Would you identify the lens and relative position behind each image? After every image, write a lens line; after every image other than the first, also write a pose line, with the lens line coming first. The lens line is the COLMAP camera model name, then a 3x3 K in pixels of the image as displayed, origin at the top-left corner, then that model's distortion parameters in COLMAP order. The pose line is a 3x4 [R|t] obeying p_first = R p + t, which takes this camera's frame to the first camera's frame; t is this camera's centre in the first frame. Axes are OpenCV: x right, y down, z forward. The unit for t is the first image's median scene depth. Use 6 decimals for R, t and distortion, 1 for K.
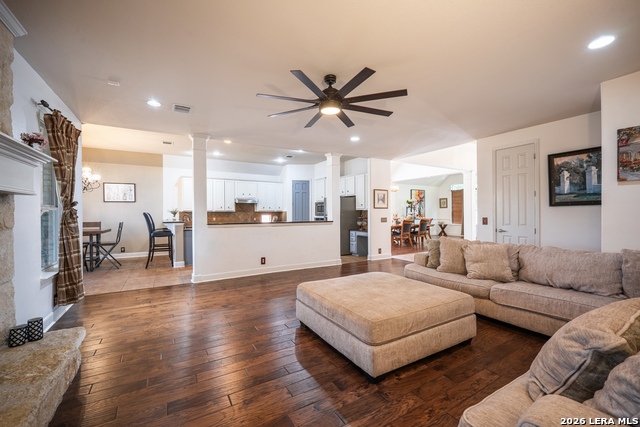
lens RADIAL K [[261.1, 0, 317.8], [0, 261.1, 214.0], [0, 0, 1]] dist [-0.003848, -0.000419]
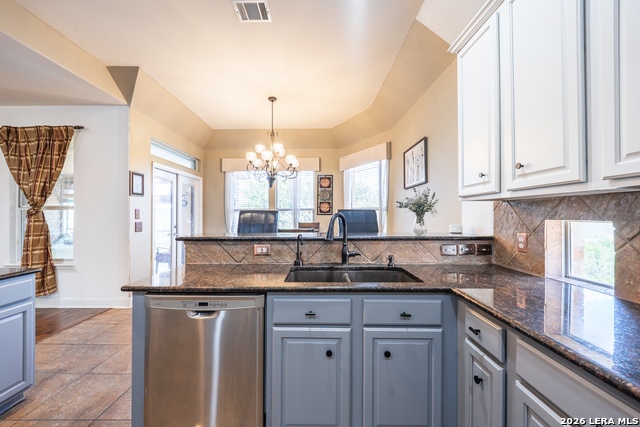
lens RADIAL K [[261.1, 0, 317.4], [0, 261.1, 212.0], [0, 0, 1]] dist [-0.003848, -0.000419]
pose [[-0.510429, -0.004712, -0.859907, -0.220023], [-0.002064, 0.999989, -0.004254, 0.000989], [0.859918, -0.000397, -0.510433, 0.864991]]
